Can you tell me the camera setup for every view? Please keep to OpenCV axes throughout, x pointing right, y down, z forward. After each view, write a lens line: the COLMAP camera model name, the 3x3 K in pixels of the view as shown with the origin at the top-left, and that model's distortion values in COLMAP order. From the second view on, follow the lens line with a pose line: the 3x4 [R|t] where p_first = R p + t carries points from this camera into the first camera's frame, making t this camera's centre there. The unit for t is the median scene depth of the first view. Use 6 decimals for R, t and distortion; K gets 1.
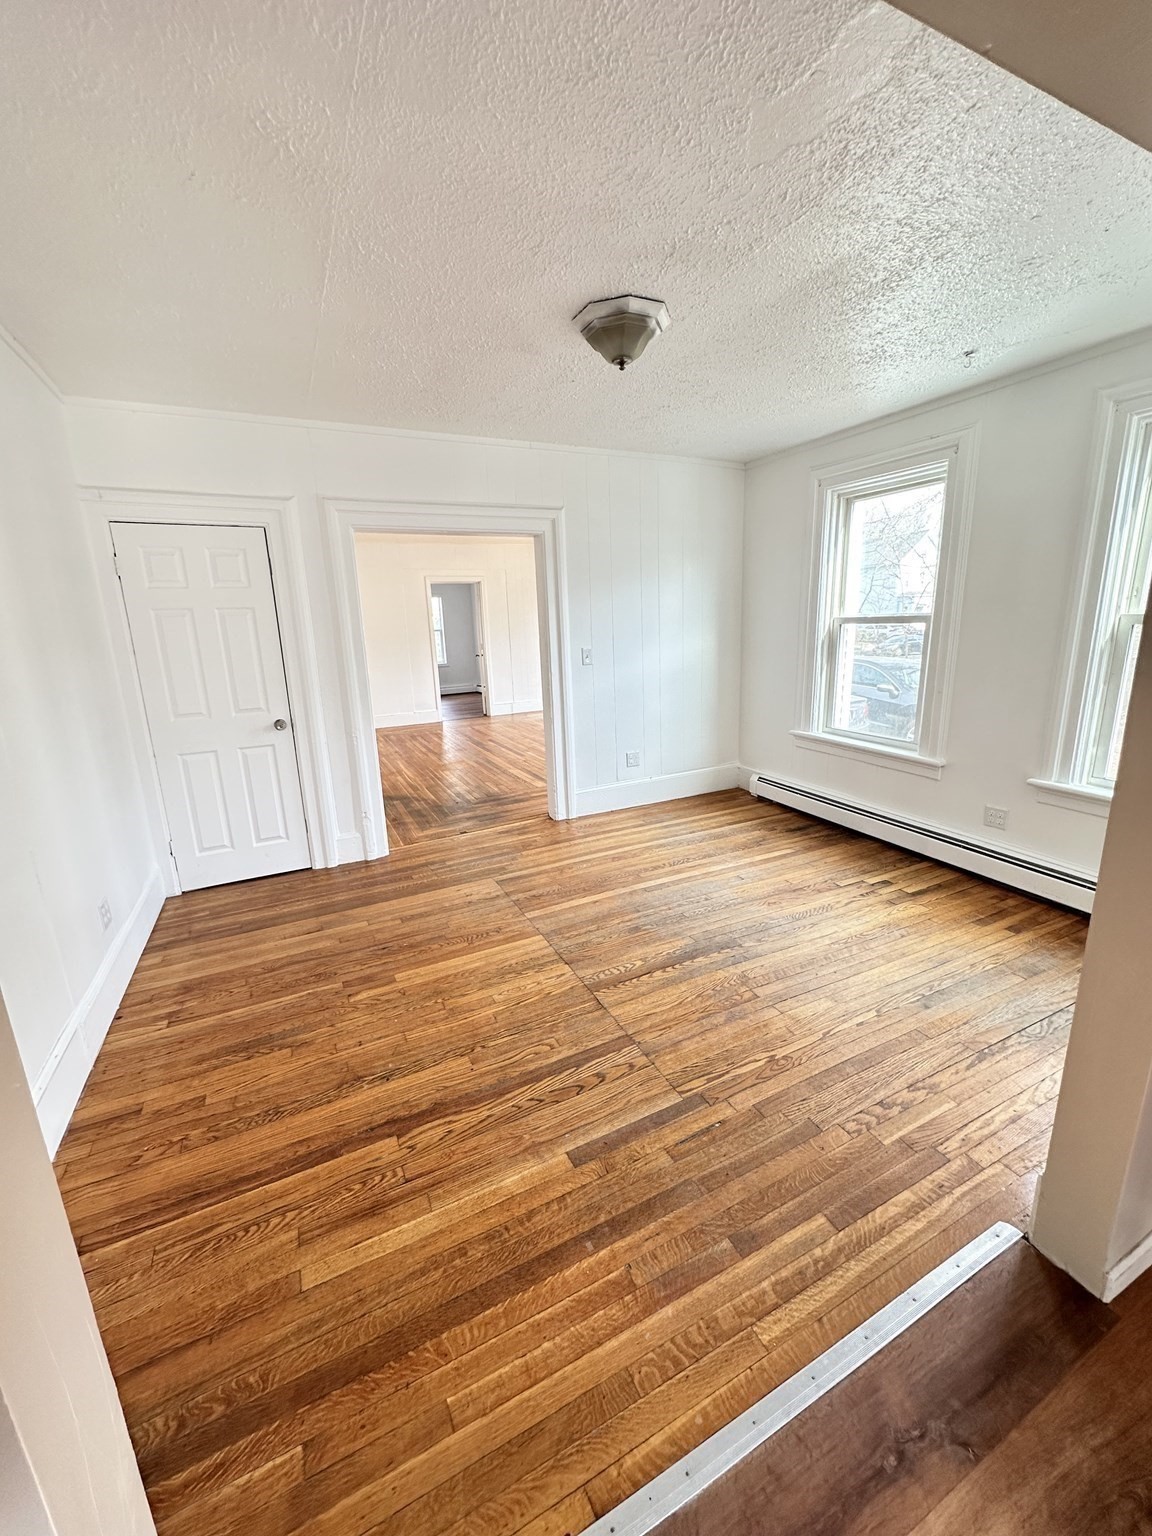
lens RADIAL K [[611.2, 0, 576.0], [0, 611.2, 768.0], [0, 0, 1]] dist [-0.002528, 0.000758]
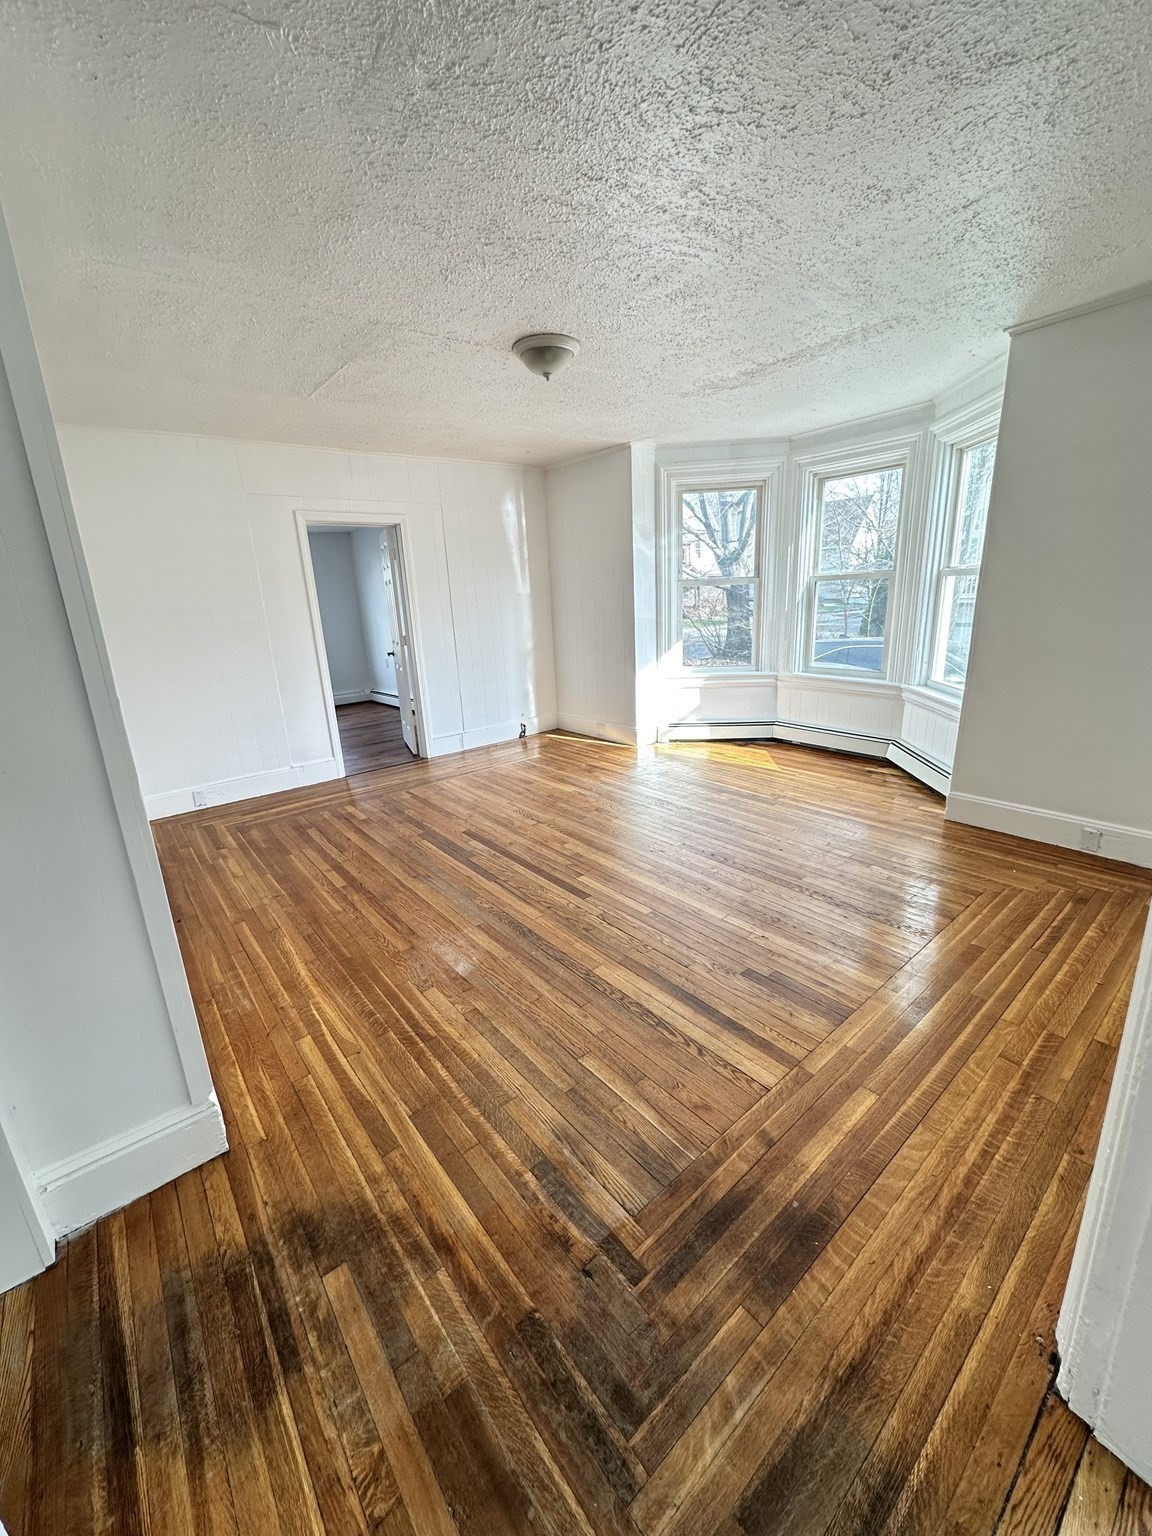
lens RADIAL K [[611.2, 0, 576.0], [0, 611.2, 768.0], [0, 0, 1]] dist [-0.002528, 0.000758]
pose [[0.974045, -0.064070, 0.217095, -0.230239], [0.056280, 0.997536, 0.041882, -0.165772], [-0.219244, -0.028577, 0.975251, 0.706168]]
